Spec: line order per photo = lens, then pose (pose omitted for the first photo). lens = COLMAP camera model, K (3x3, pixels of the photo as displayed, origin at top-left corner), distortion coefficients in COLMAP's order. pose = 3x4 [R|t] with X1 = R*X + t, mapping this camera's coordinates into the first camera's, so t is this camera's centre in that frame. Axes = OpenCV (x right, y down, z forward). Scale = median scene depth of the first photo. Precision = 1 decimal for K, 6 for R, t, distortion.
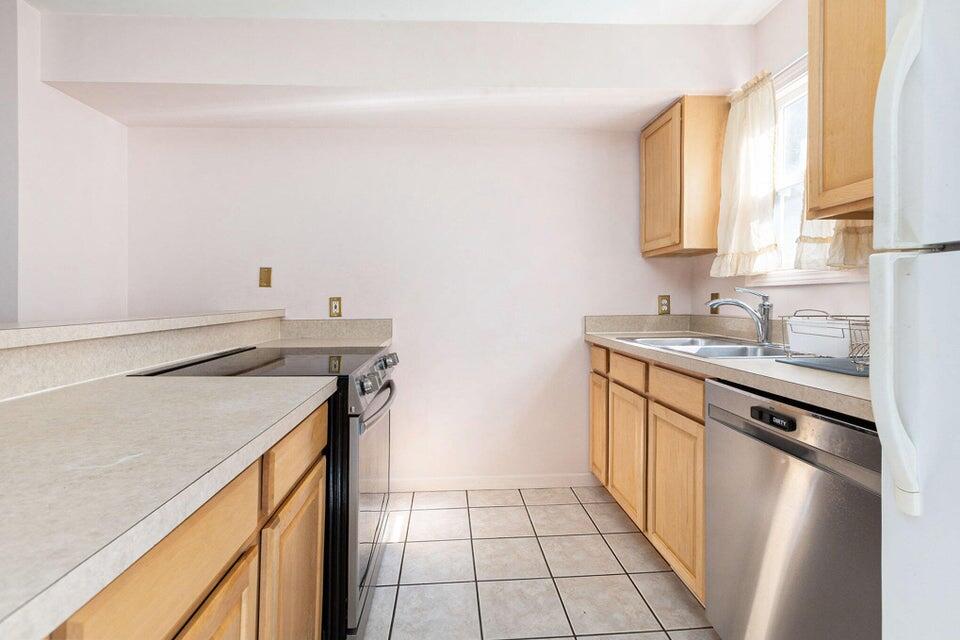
lens RADIAL K [[429.1, 0, 464.9], [0, 429.1, 308.9], [0, 0, 1]] dist [-0.003662, -0.000579]
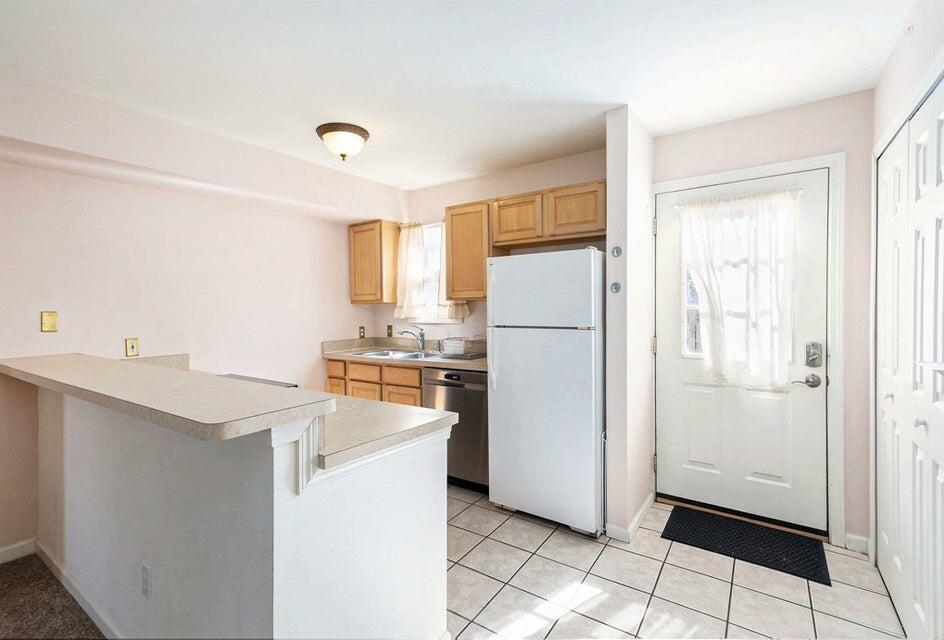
lens RADIAL K [[422.0, 0, 474.4], [0, 422.0, 317.1], [0, 0, 1]] dist [-0.003662, -0.000579]
pose [[0.602147, -0.010983, 0.798310, -0.694791], [0.022578, 0.999740, -0.003276, -0.064129], [-0.798066, 0.019997, 0.602238, -0.398304]]
